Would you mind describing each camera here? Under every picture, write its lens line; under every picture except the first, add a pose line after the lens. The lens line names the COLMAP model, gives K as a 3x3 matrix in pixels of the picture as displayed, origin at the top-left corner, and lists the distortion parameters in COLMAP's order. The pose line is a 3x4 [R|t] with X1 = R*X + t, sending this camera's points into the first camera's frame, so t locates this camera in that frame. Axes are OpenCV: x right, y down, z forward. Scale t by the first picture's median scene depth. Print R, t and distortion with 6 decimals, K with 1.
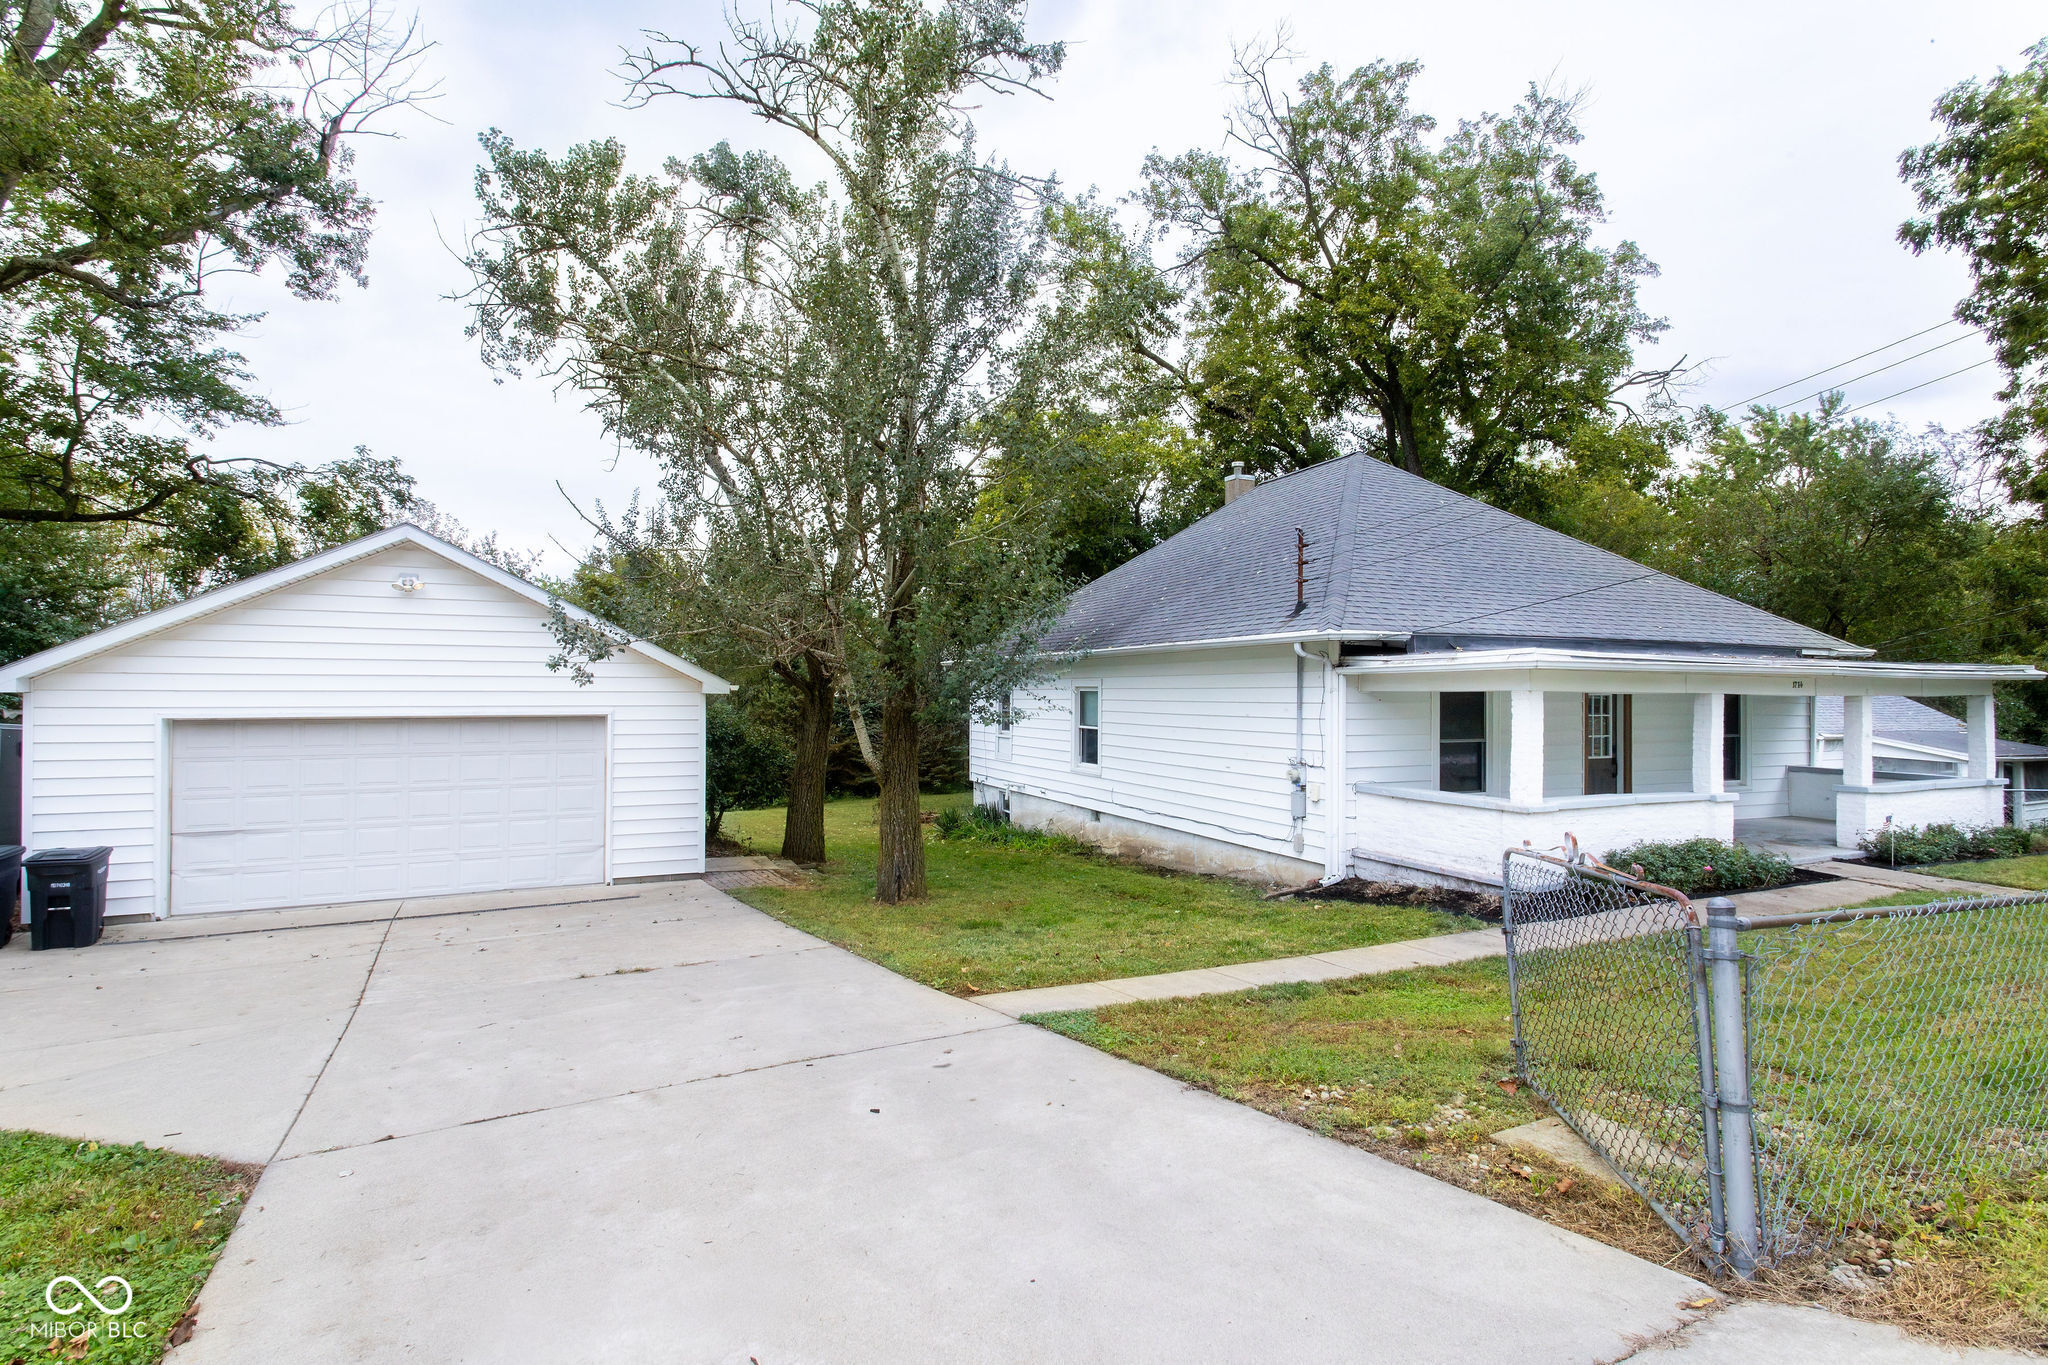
lens RADIAL K [[976.1, 0, 1038.5], [0, 976.1, 684.1], [0, 0, 1]] dist [0.001004, 0.001157]
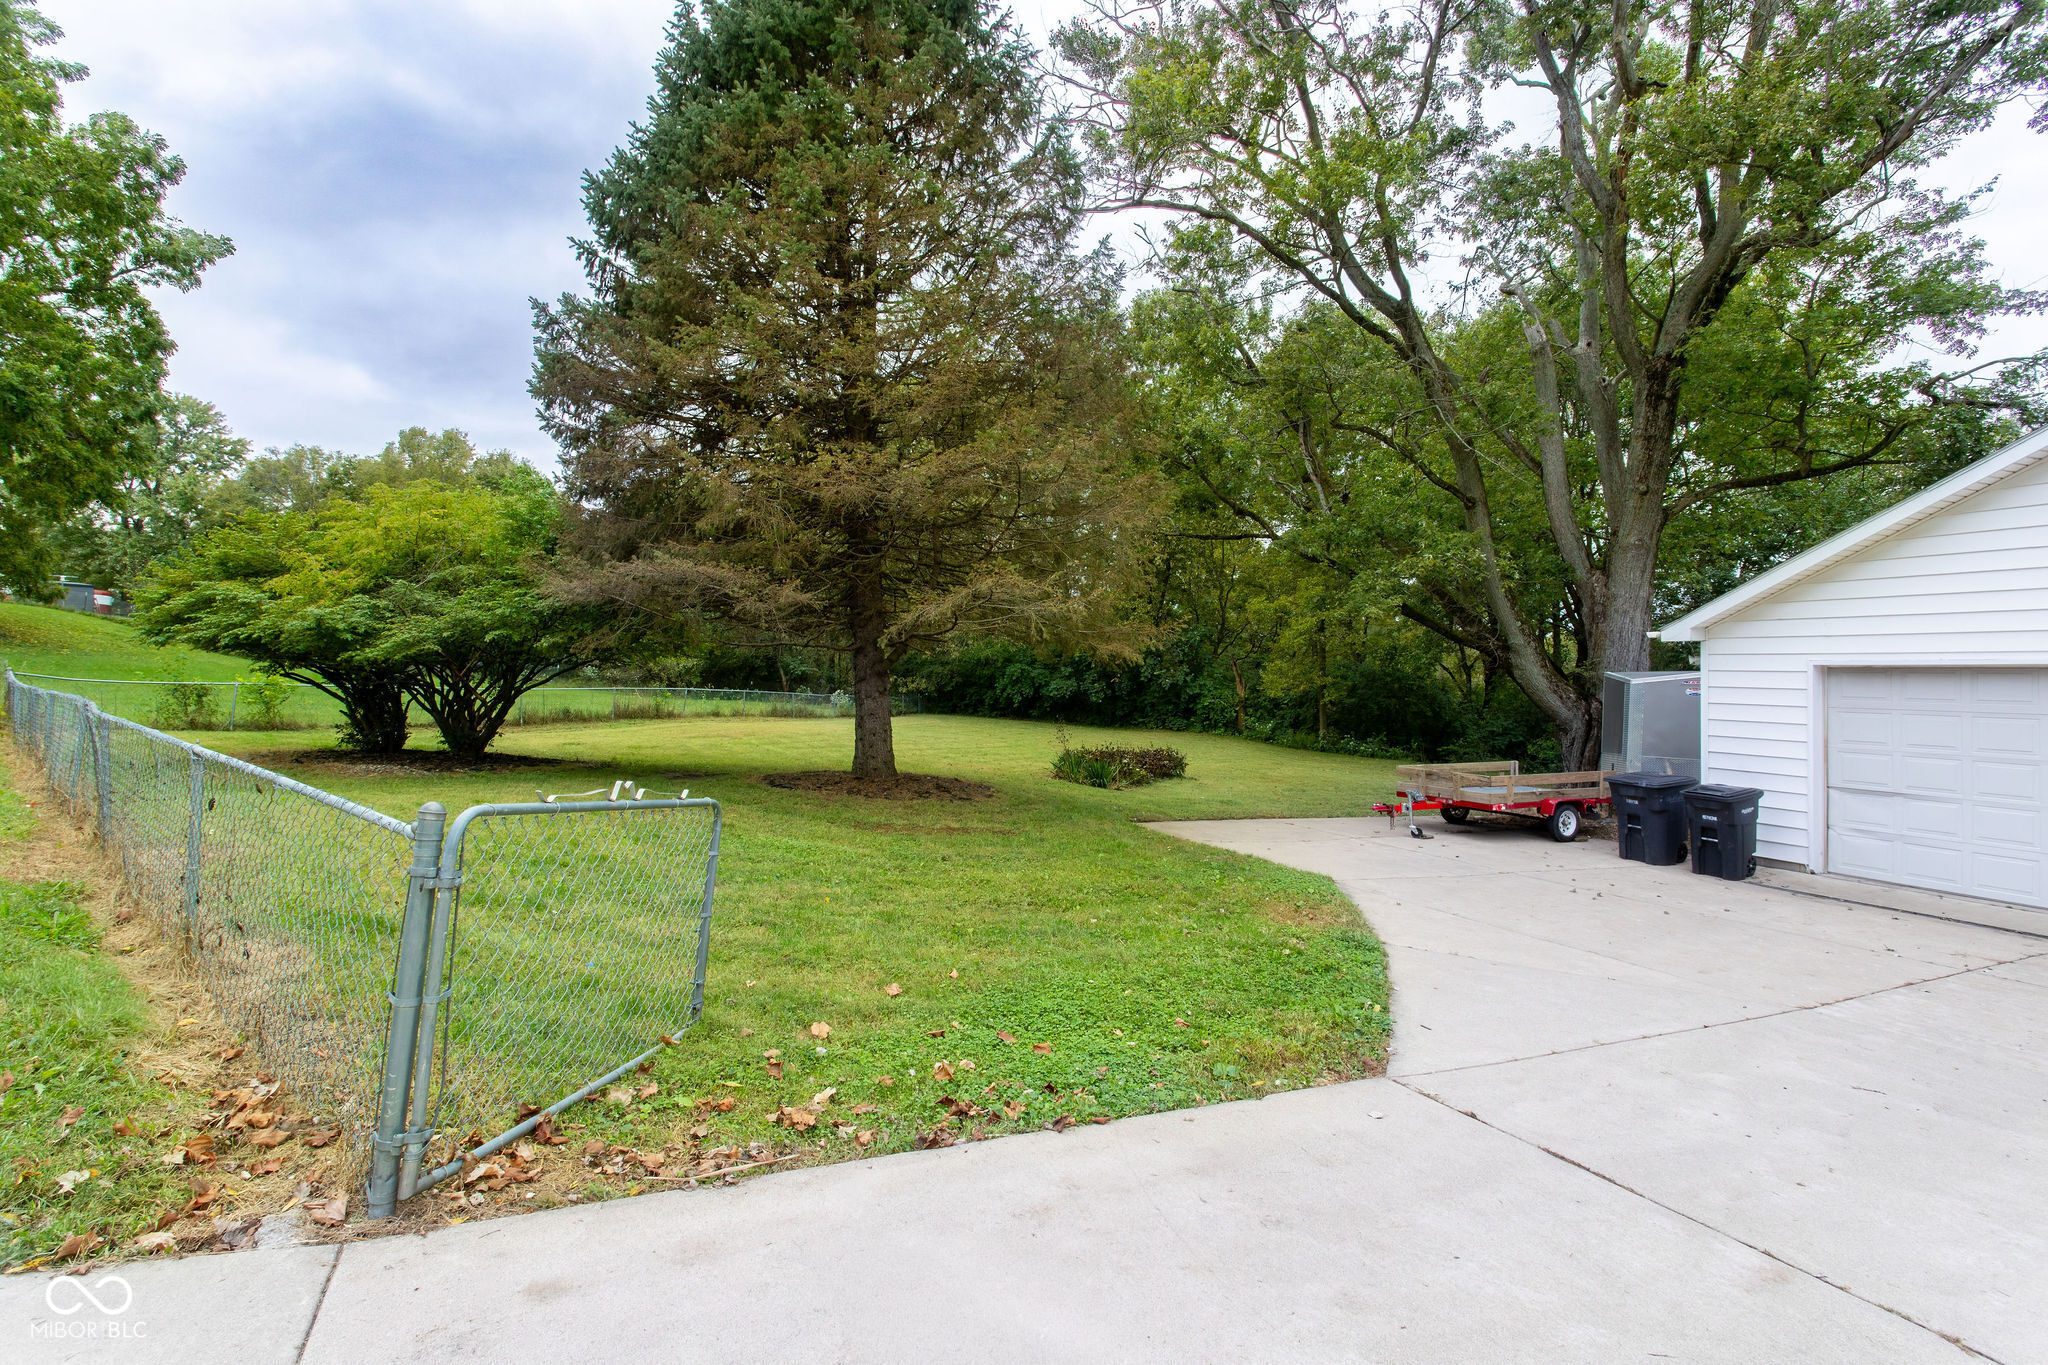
lens RADIAL K [[976.1, 0, 1038.5], [0, 976.1, 684.1], [0, 0, 1]] dist [0.001004, 0.001157]
pose [[-0.043271, 0.015463, -0.998944, 0.095714], [0.020826, 0.999677, 0.014572, 0.024605], [0.998846, -0.020173, -0.043579, 0.284525]]
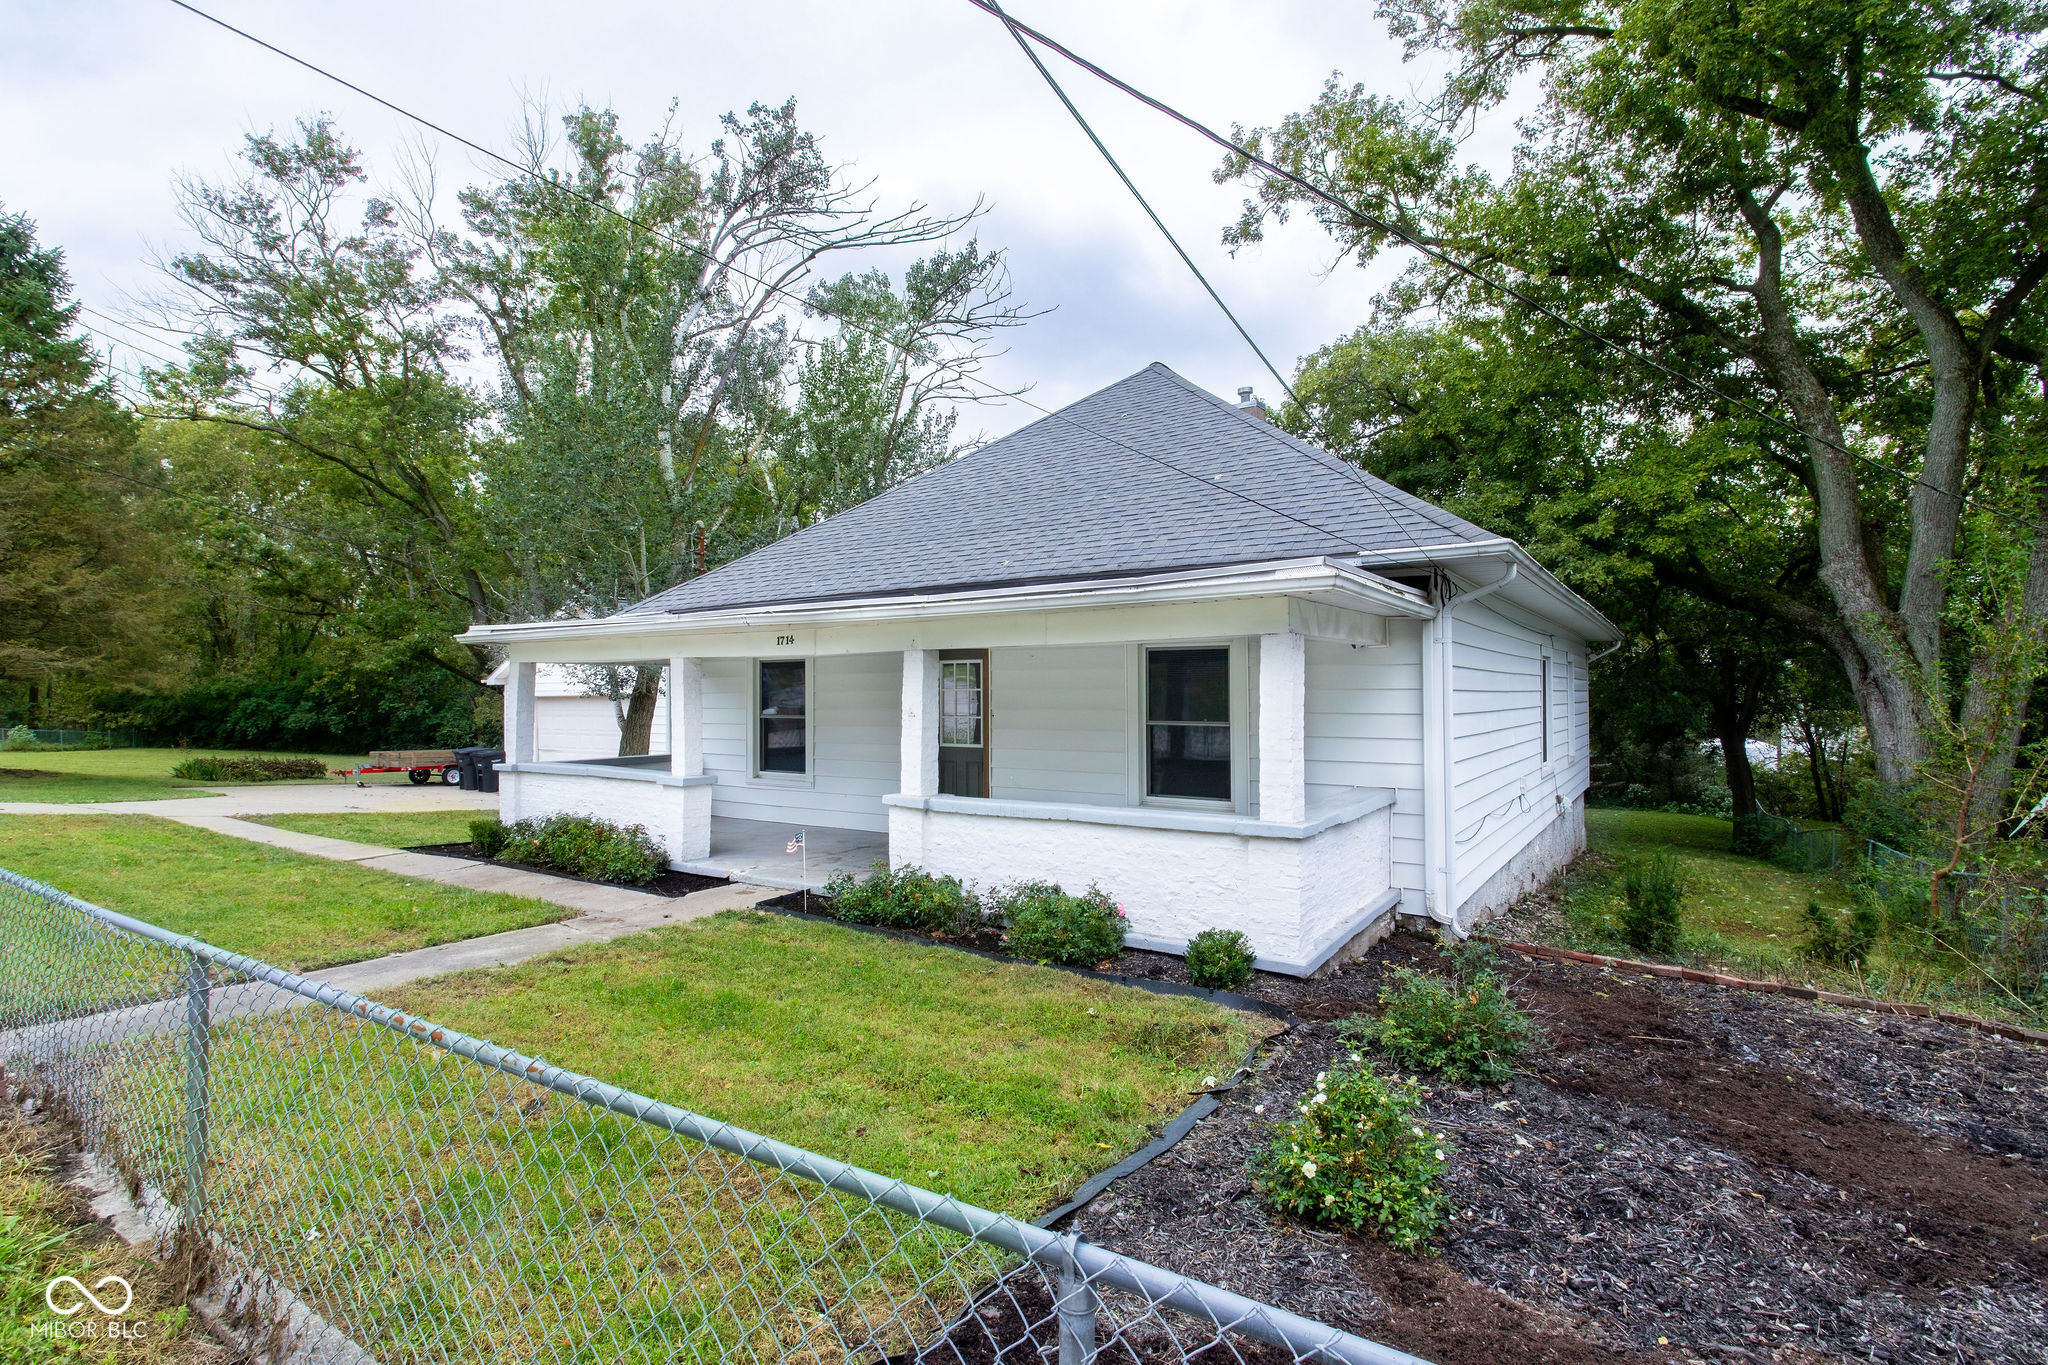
lens RADIAL K [[976.1, 0, 1038.5], [0, 976.1, 684.1], [0, 0, 1]] dist [0.001004, 0.001157]
pose [[0.499469, -0.020804, -0.866082, 1.175565], [0.019954, 0.999723, -0.012507, 0.049657], [0.866102, -0.011035, 0.499745, 0.732977]]
